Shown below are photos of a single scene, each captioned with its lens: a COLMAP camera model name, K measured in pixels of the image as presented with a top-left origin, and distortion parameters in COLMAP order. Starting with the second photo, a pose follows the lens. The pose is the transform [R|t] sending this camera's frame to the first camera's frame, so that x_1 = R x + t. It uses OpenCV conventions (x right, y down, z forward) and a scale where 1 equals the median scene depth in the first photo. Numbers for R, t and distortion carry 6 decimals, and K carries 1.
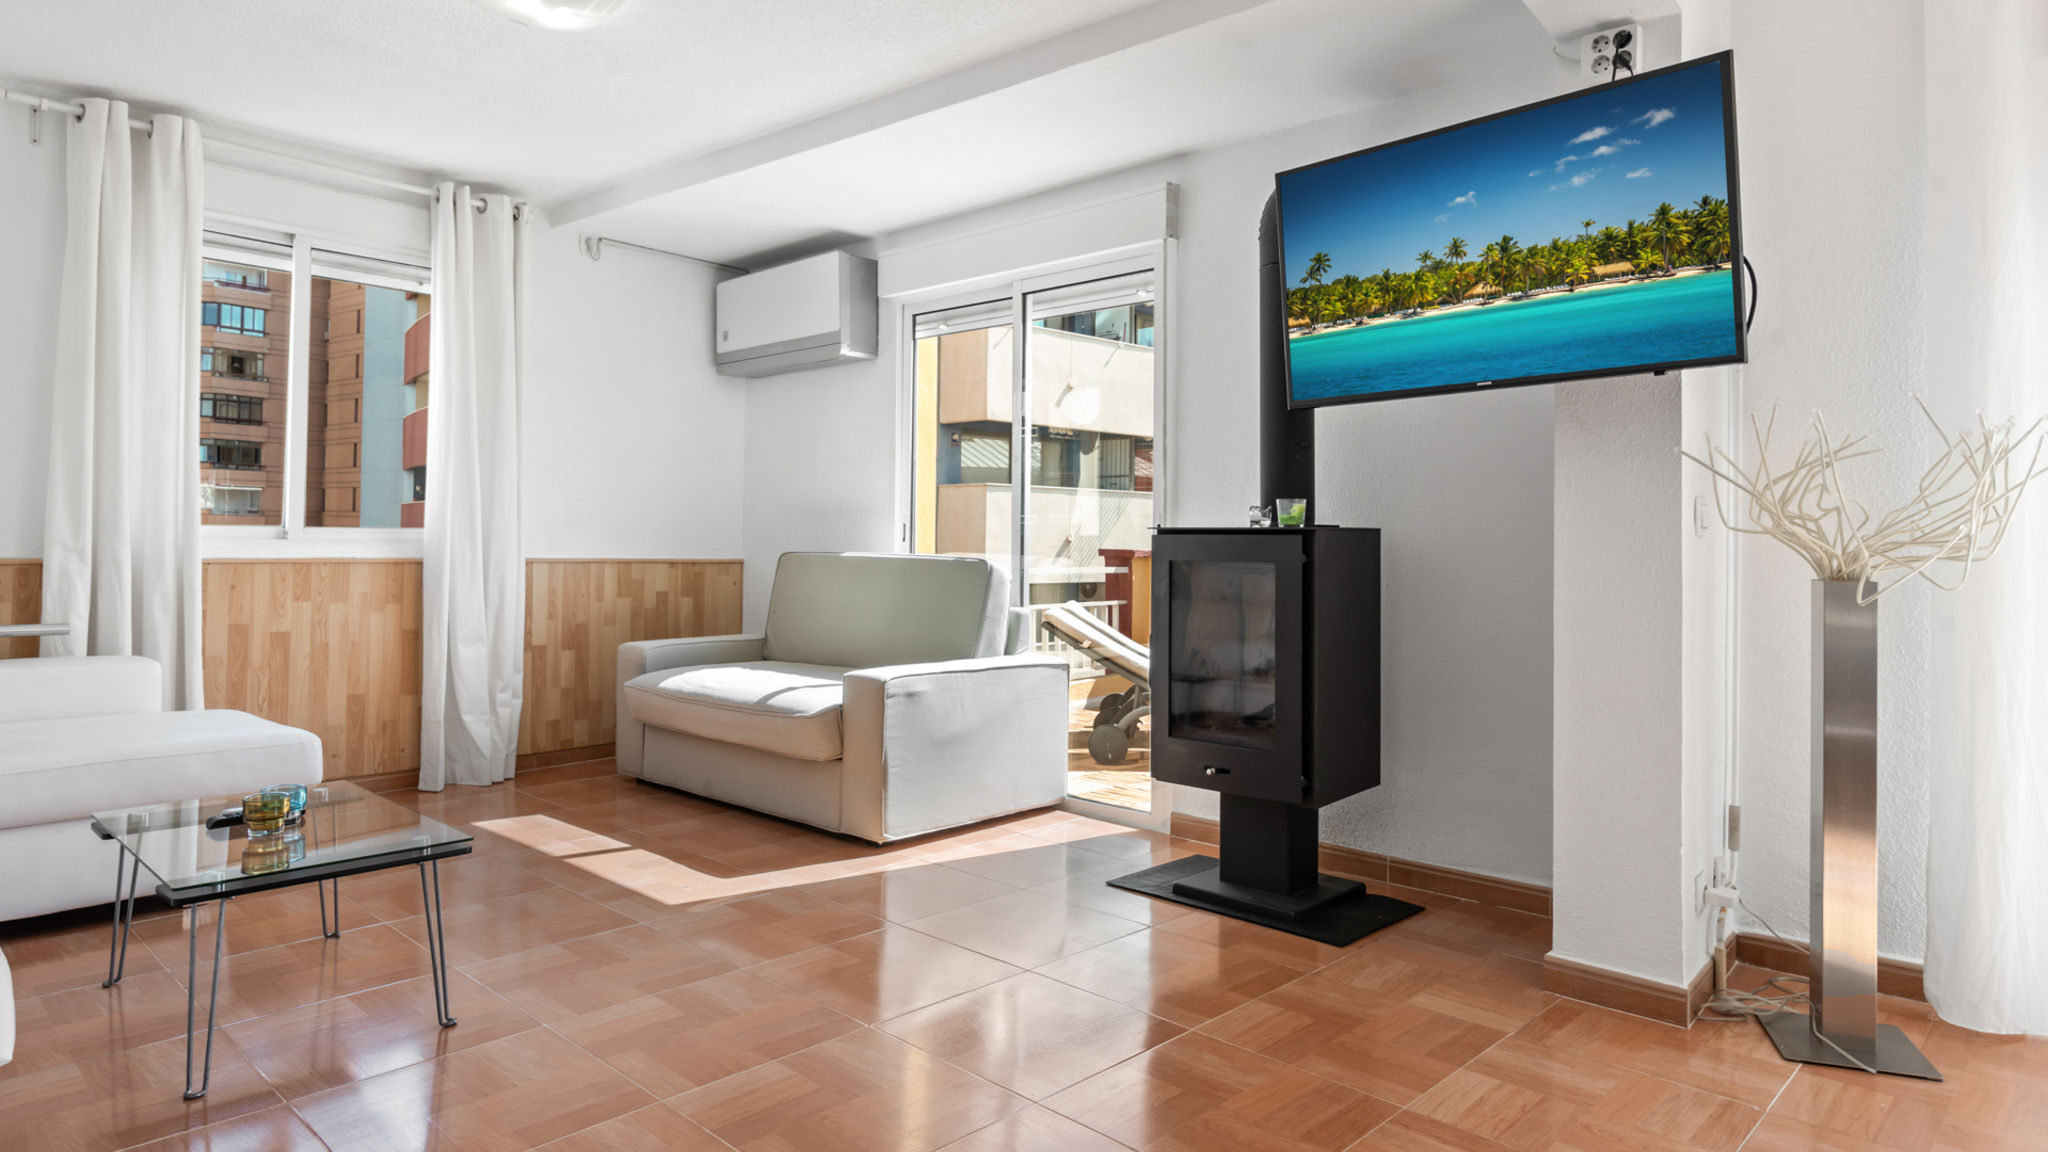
lens RADIAL K [[1213.7, 0, 1031.8], [0, 1213.7, 510.0], [0, 0, 1]] dist [0.003281, -0.000597]
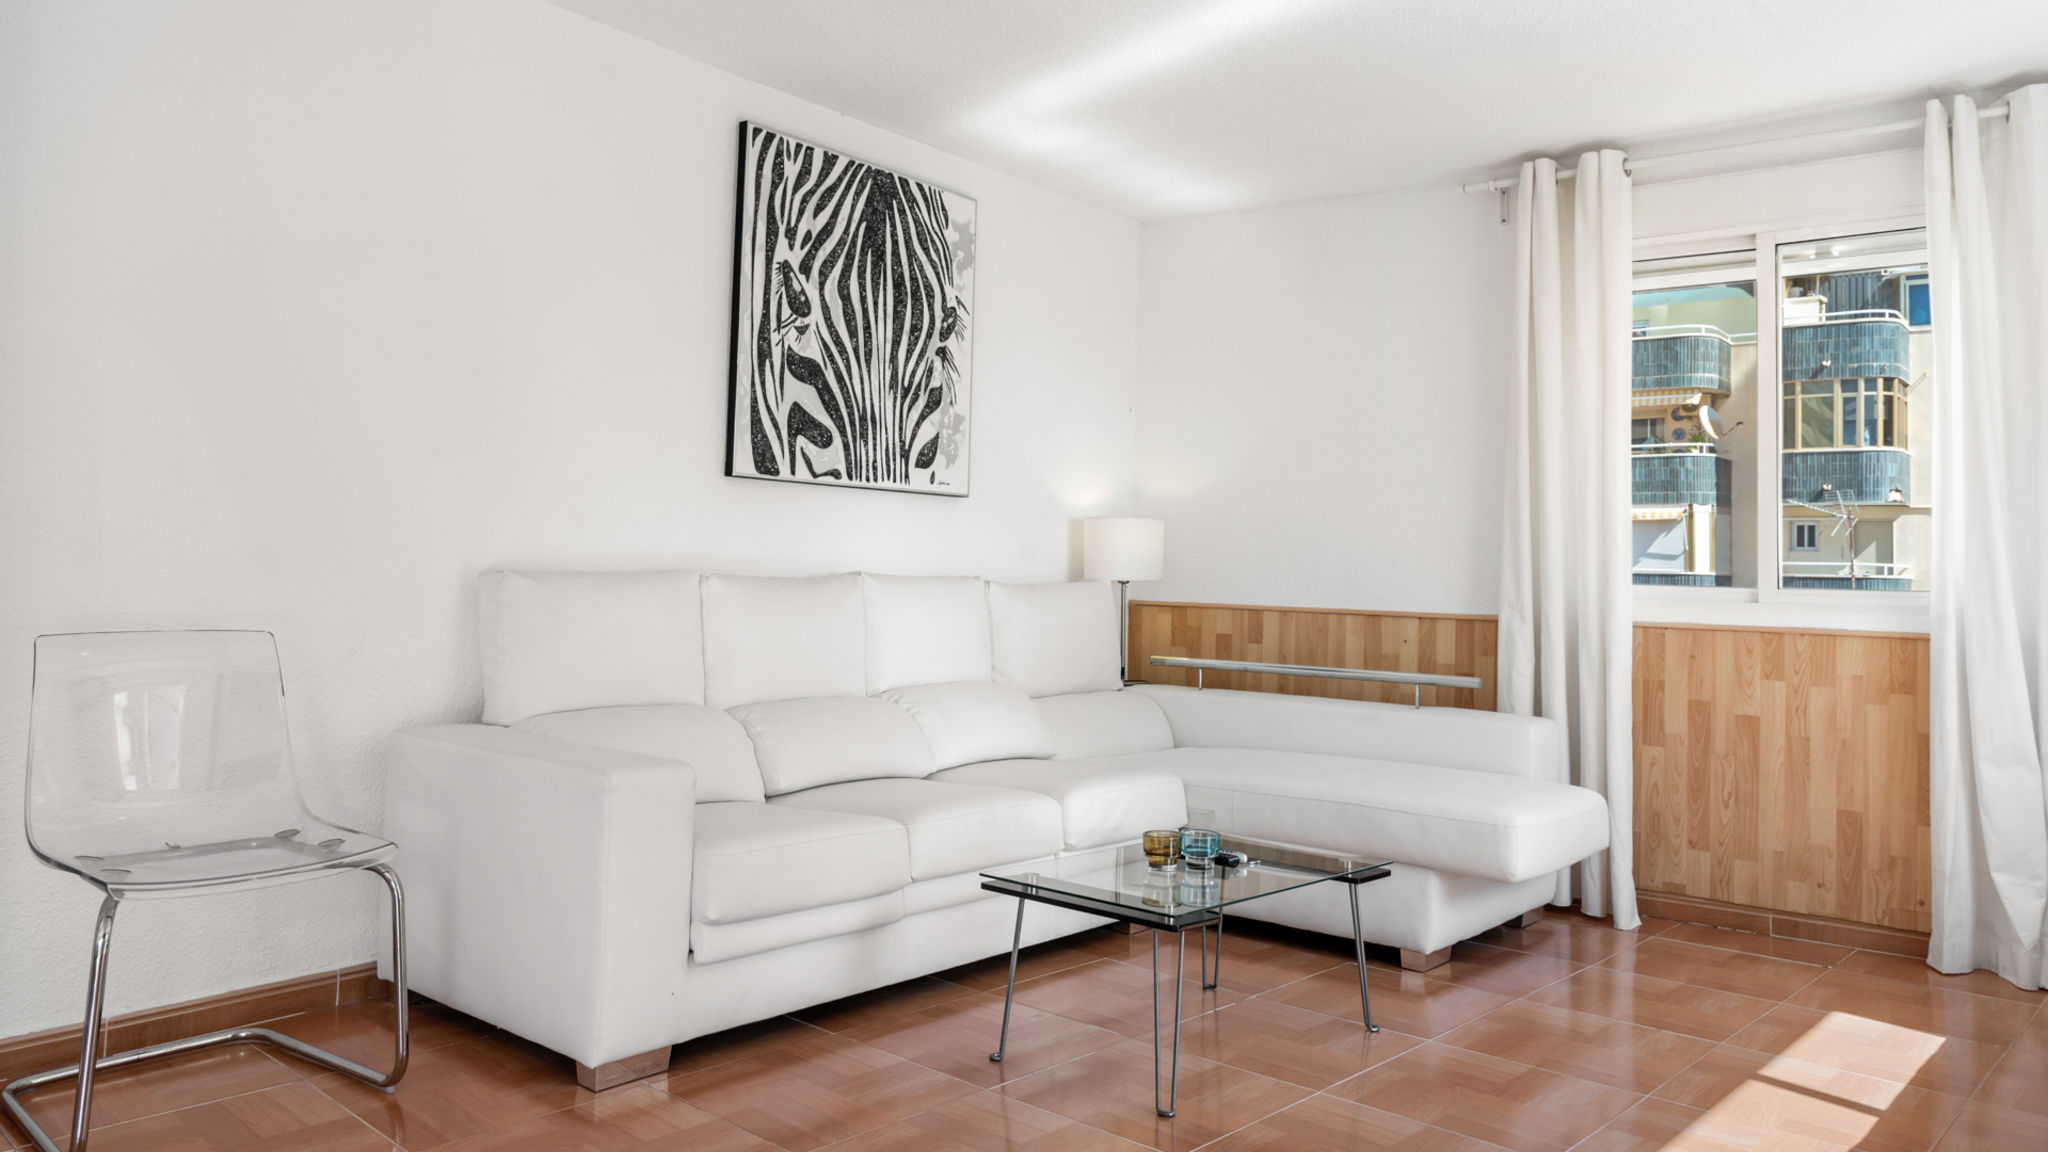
lens RADIAL K [[1454.5, 0, 1027.3], [0, 1454.5, 491.1], [0, 0, 1]] dist [0.010800, 0.002931]
pose [[0.013796, -0.066631, -0.997682, 0.355838], [0.001282, 0.997778, -0.066620, 0.013128], [0.999904, -0.000360, 0.013850, 0.474693]]
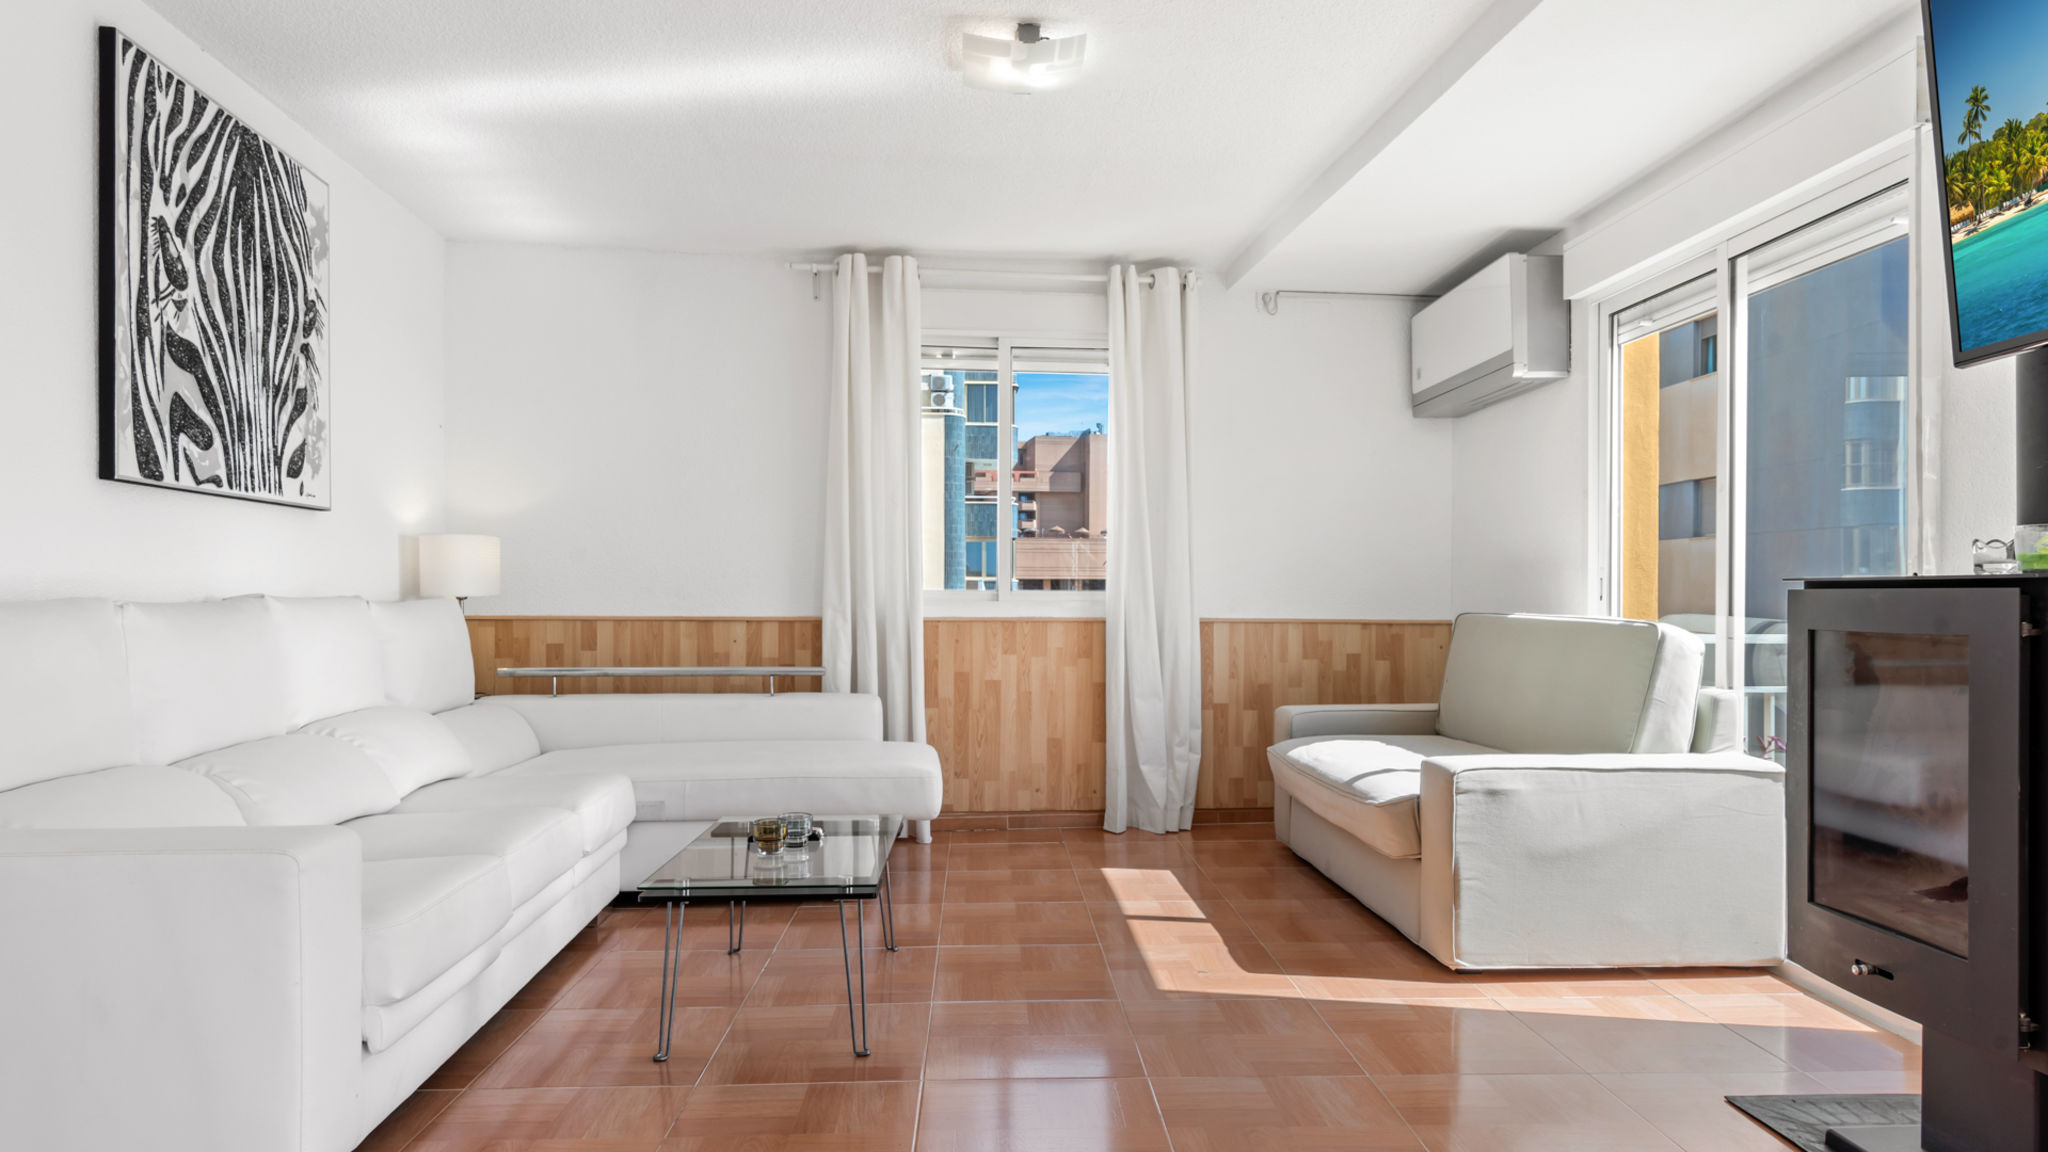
lens RADIAL K [[1191.8, 0, 1023.1], [0, 1191.8, 599.8], [0, 0, 1]] dist [0.017532, -0.001456]
pose [[0.716635, -0.004772, -0.697433, 0.195343], [0.023292, 0.999583, 0.017093, 0.003742], [0.697060, -0.028494, 0.716447, 0.189478]]
